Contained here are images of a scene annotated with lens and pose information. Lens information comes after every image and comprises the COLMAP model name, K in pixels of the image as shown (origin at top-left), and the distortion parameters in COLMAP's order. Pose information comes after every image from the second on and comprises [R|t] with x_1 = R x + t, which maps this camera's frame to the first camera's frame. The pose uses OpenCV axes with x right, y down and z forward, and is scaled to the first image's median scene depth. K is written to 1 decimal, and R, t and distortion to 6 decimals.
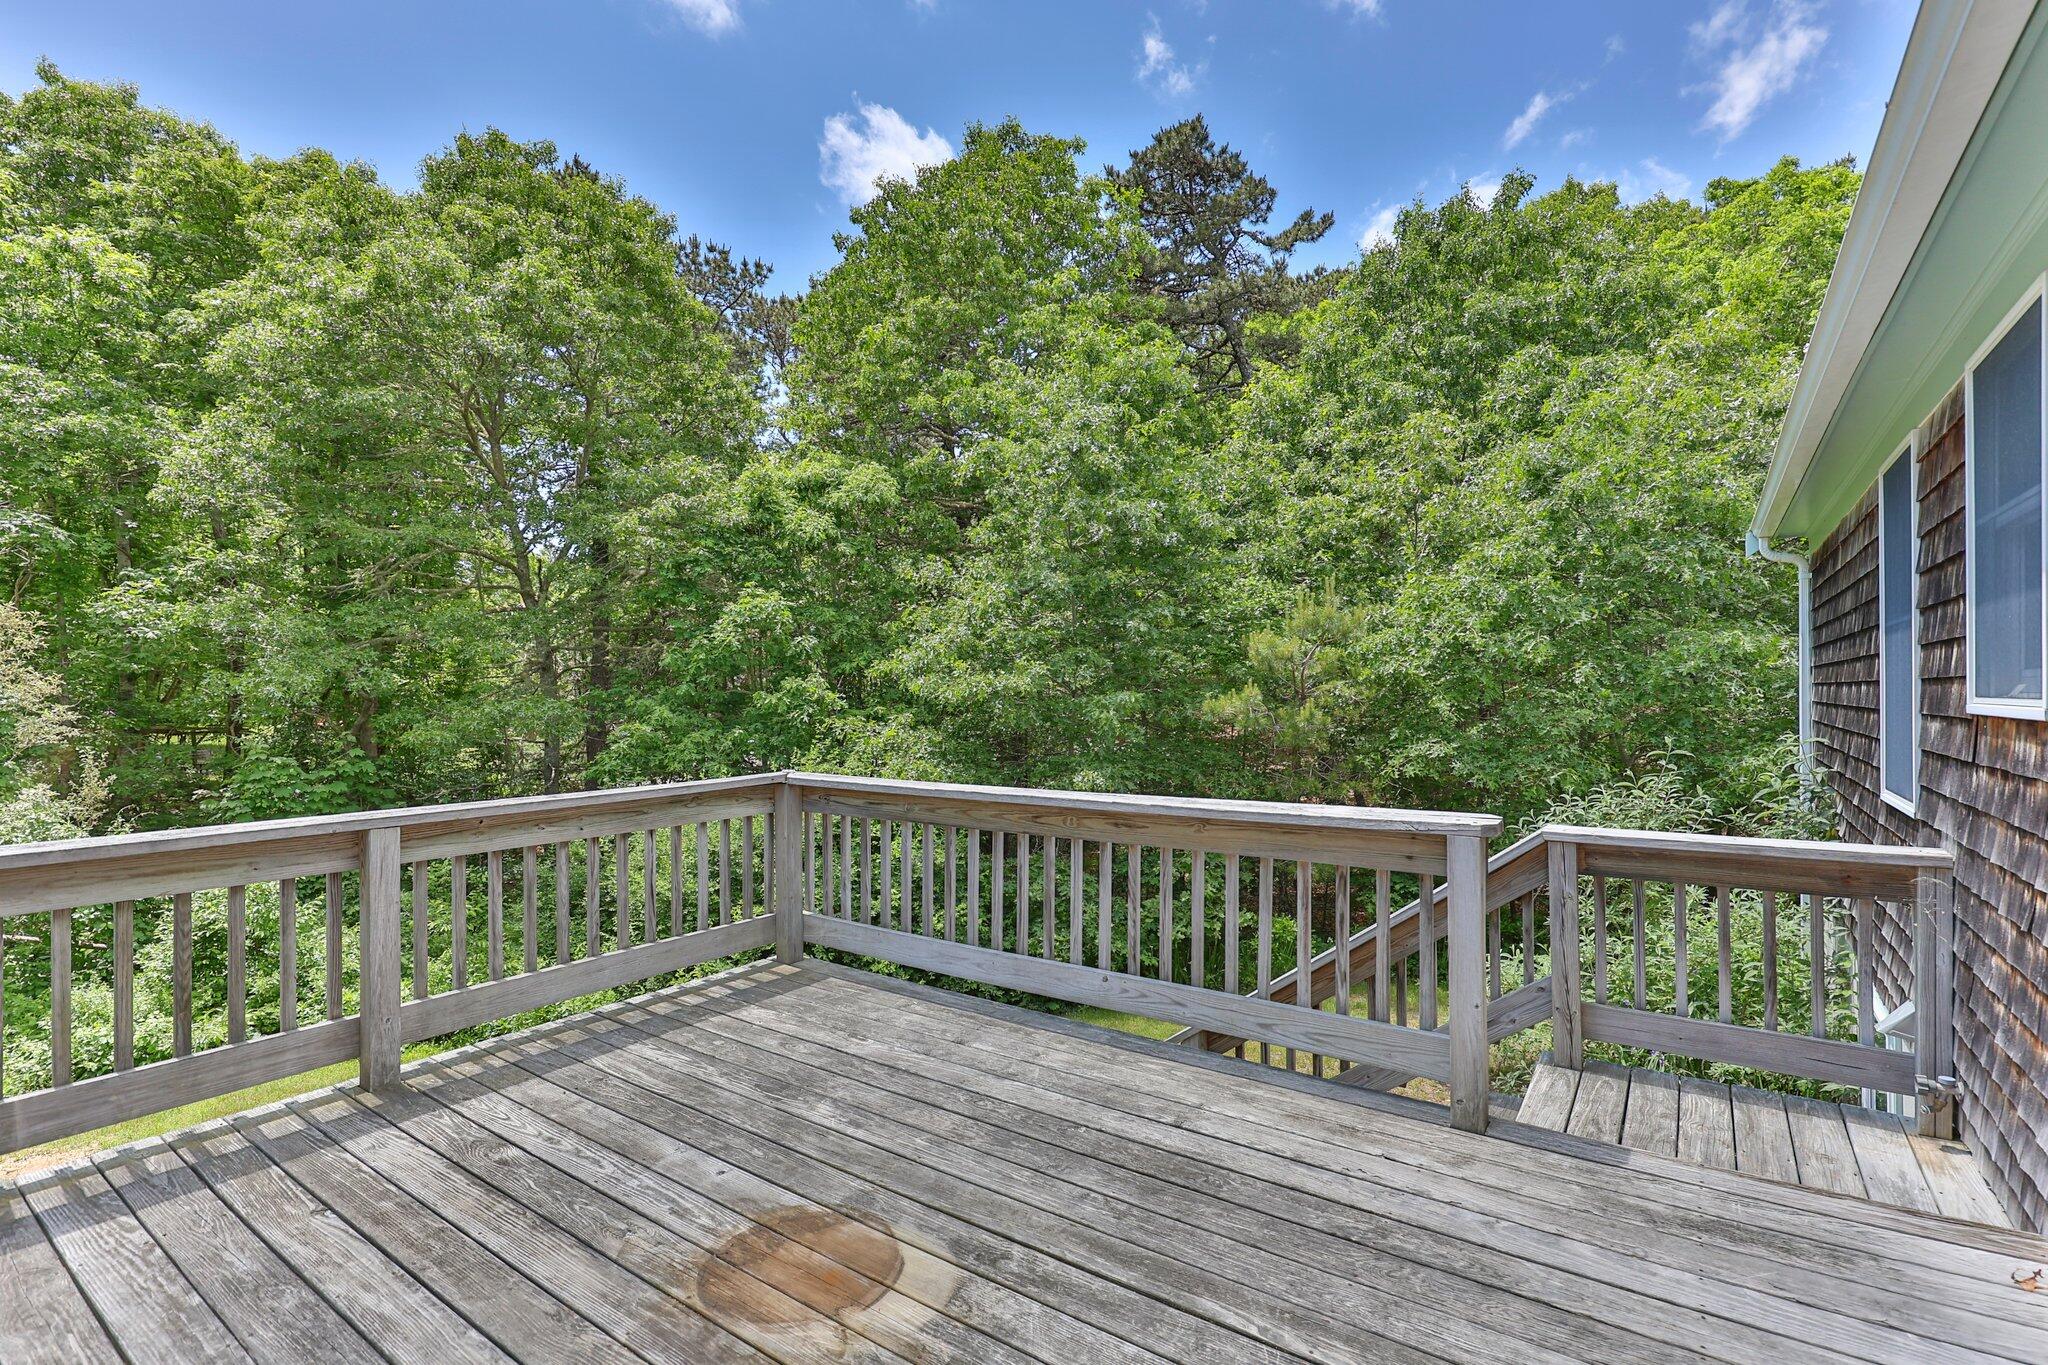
lens RADIAL K [[967.3, 0, 1032.6], [0, 967.3, 679.6], [0, 0, 1]] dist [0.002172, -0.001603]
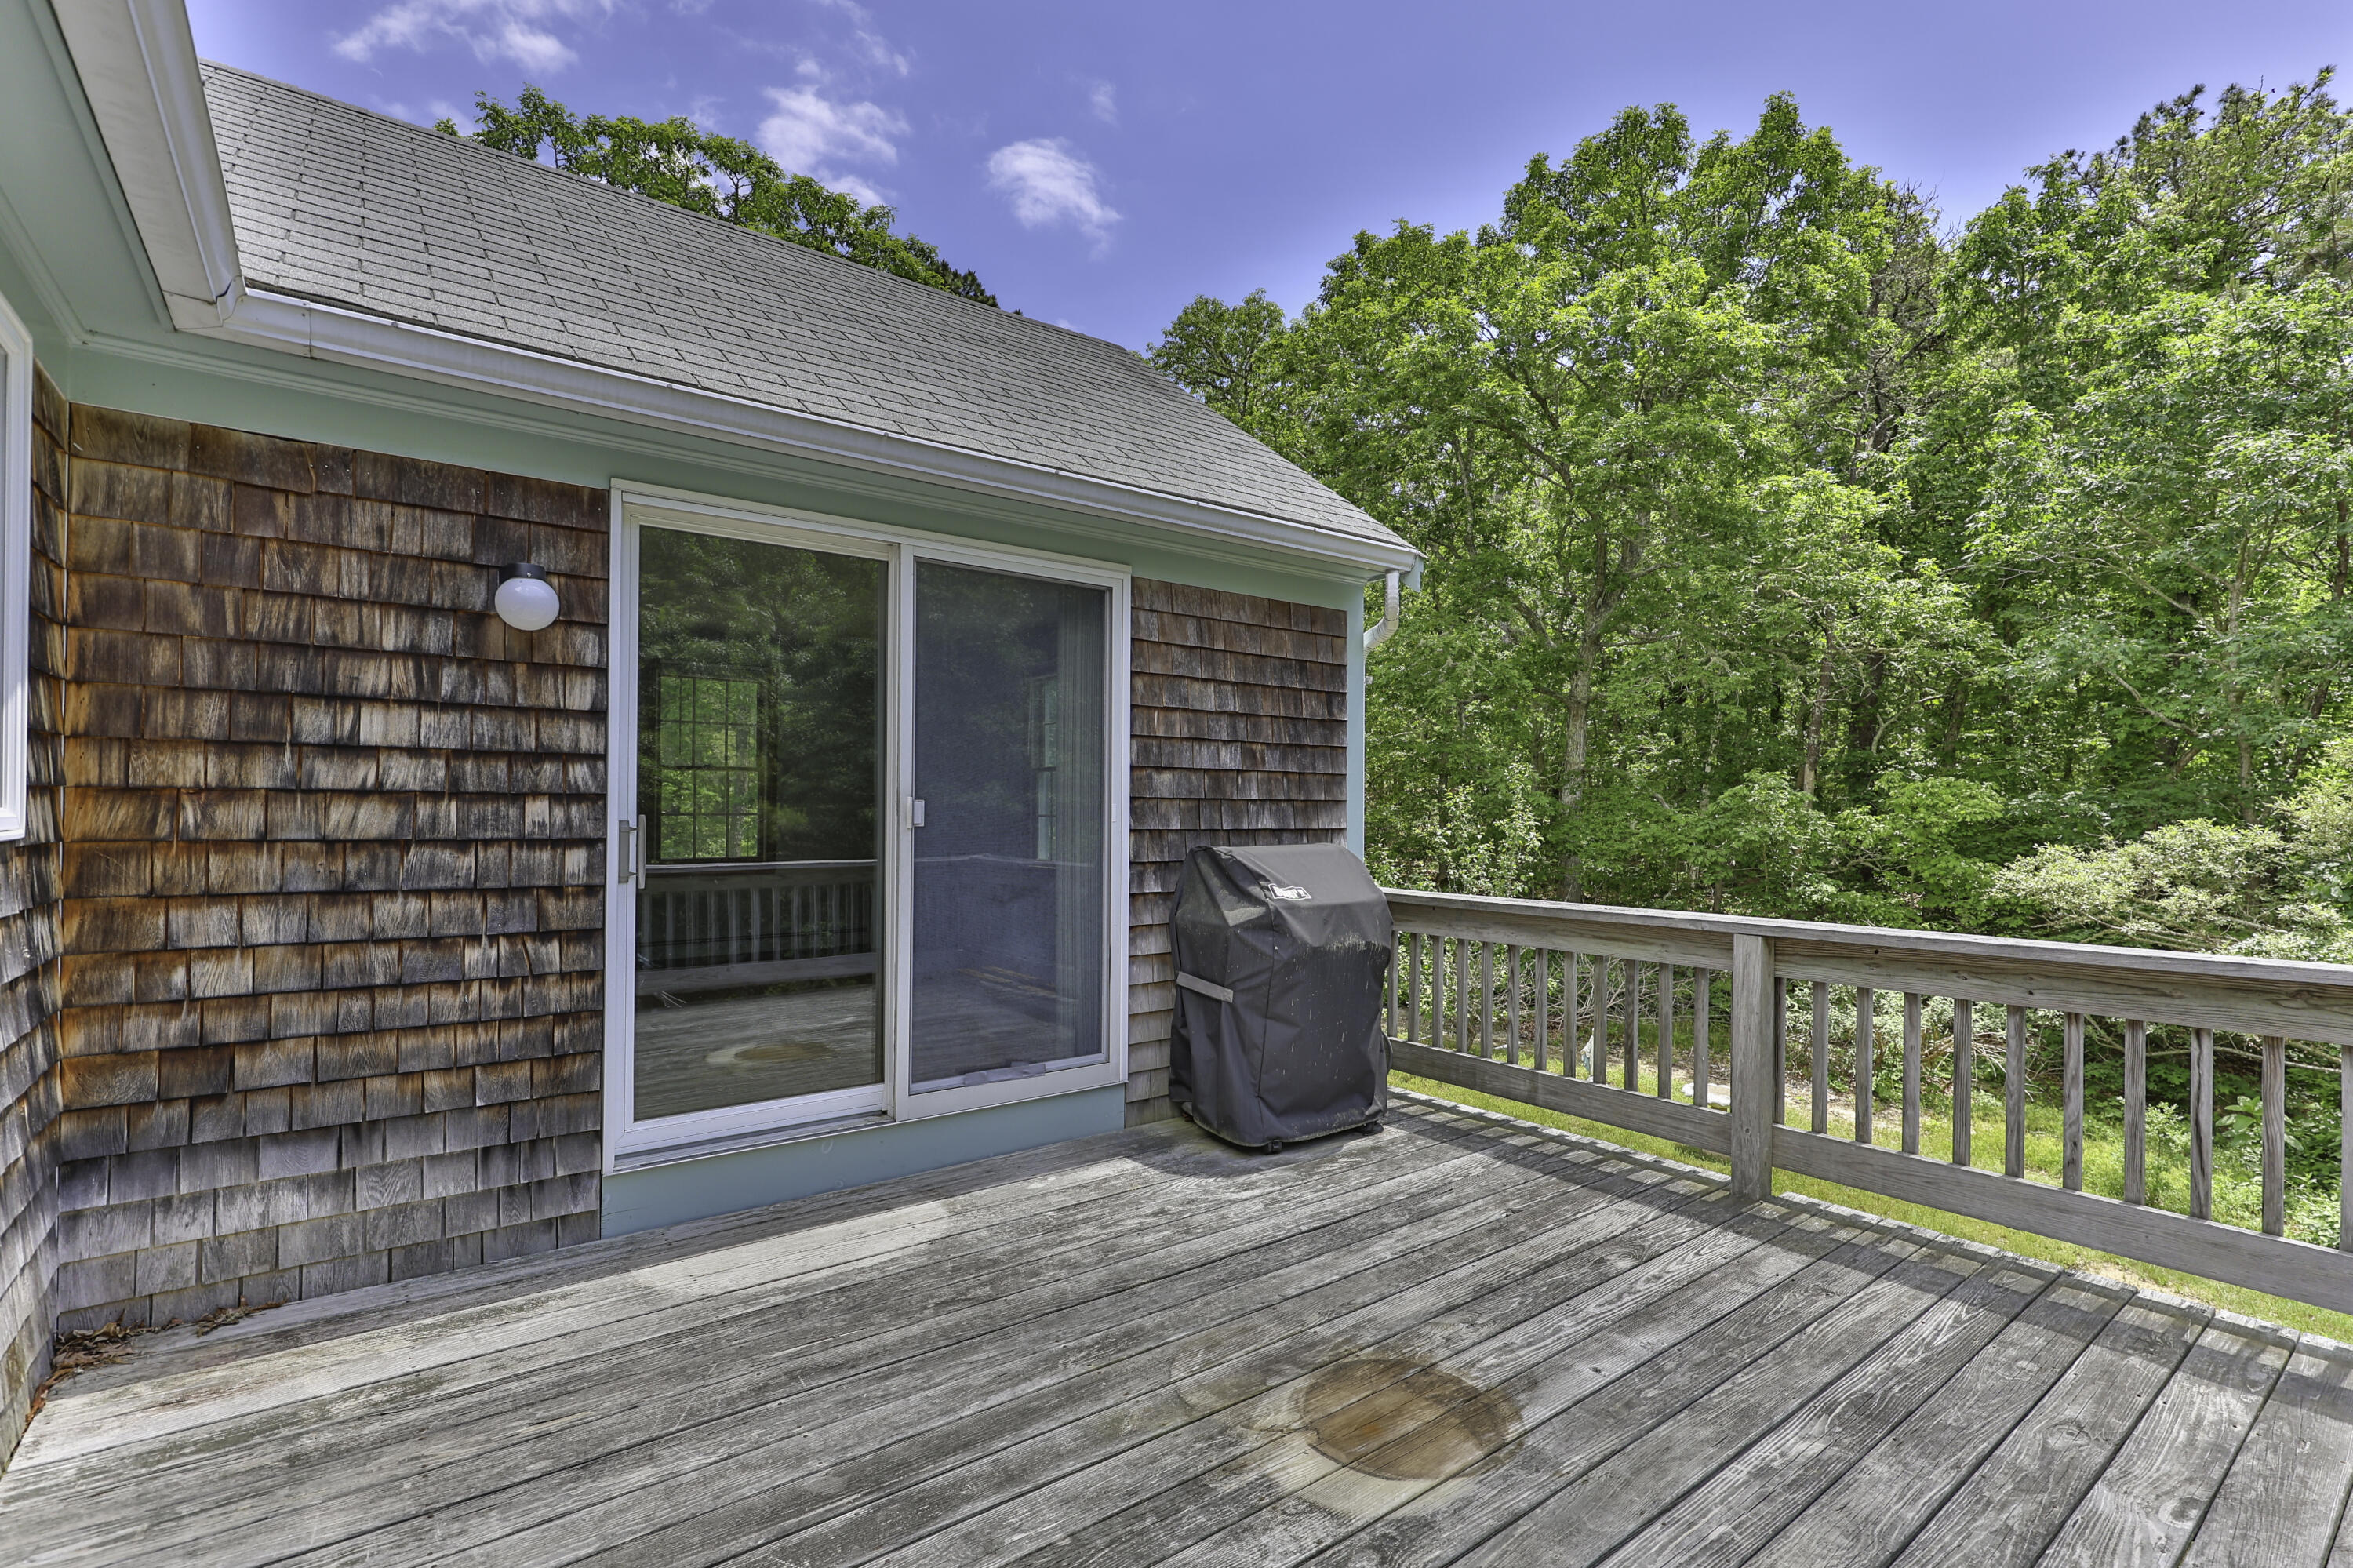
lens RADIAL K [[1111.4, 0, 1152.7], [0, 1111.4, 787.8], [0, 0, 1]] dist [0.002172, -0.001603]
pose [[-0.296081, 0.006547, -0.955141, 0.634868], [0.007187, 0.999963, 0.004627, -0.008455], [0.955136, -0.005495, -0.296117, 0.806267]]
